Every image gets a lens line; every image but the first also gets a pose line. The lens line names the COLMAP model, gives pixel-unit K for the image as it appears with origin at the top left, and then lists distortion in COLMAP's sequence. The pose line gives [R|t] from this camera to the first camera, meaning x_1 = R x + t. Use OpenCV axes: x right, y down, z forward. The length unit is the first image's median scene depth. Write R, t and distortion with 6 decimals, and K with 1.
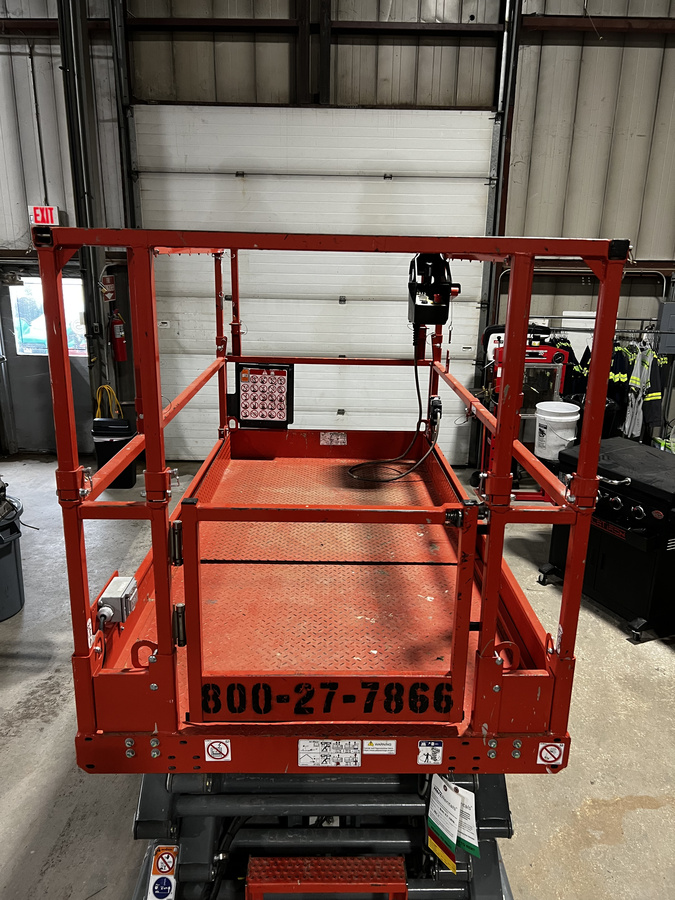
lens RADIAL K [[679.2, 0, 337.5], [0, 679.2, 450.0], [0, 0, 1]] dist [0.073233, -0.089636]
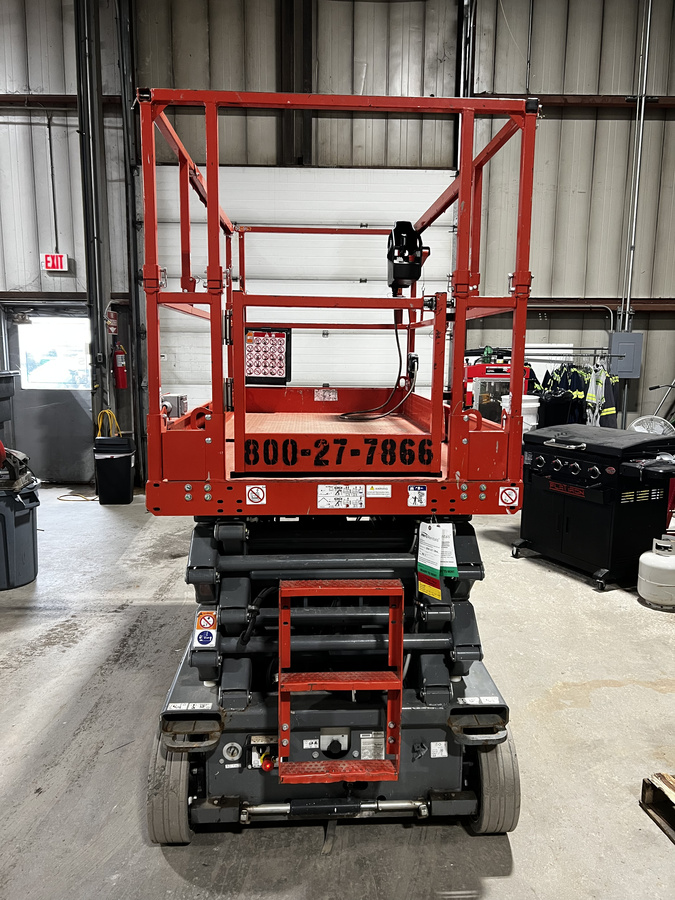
lens RADIAL K [[684.2, 0, 337.5], [0, 684.2, 450.0], [0, 0, 1]] dist [0.072487, -0.100218]
pose [[0.999302, -0.014246, 0.034538, -0.025672], [0.019015, 0.989690, -0.141960, 0.222073], [-0.032160, 0.142517, 0.989270, -0.126612]]
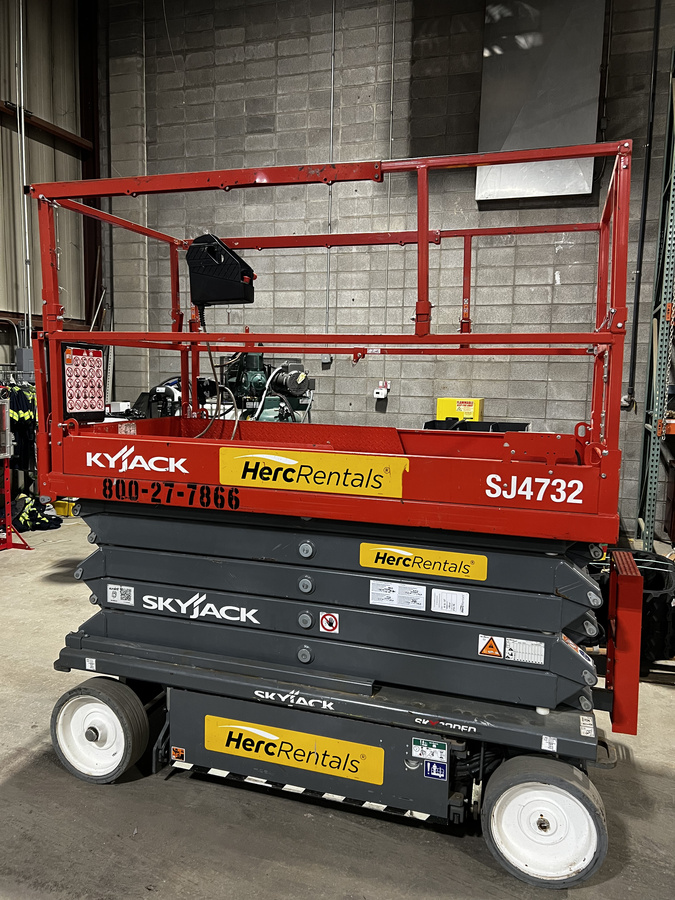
lens RADIAL K [[684.2, 0, 337.5], [0, 684.2, 450.0], [0, 0, 1]] dist [0.072487, -0.100218]
pose [[0.305893, -0.118498, 0.944663, -0.725415], [0.257746, 0.965479, 0.037648, 0.042456], [-0.916513, 0.231967, 0.325876, 0.414524]]
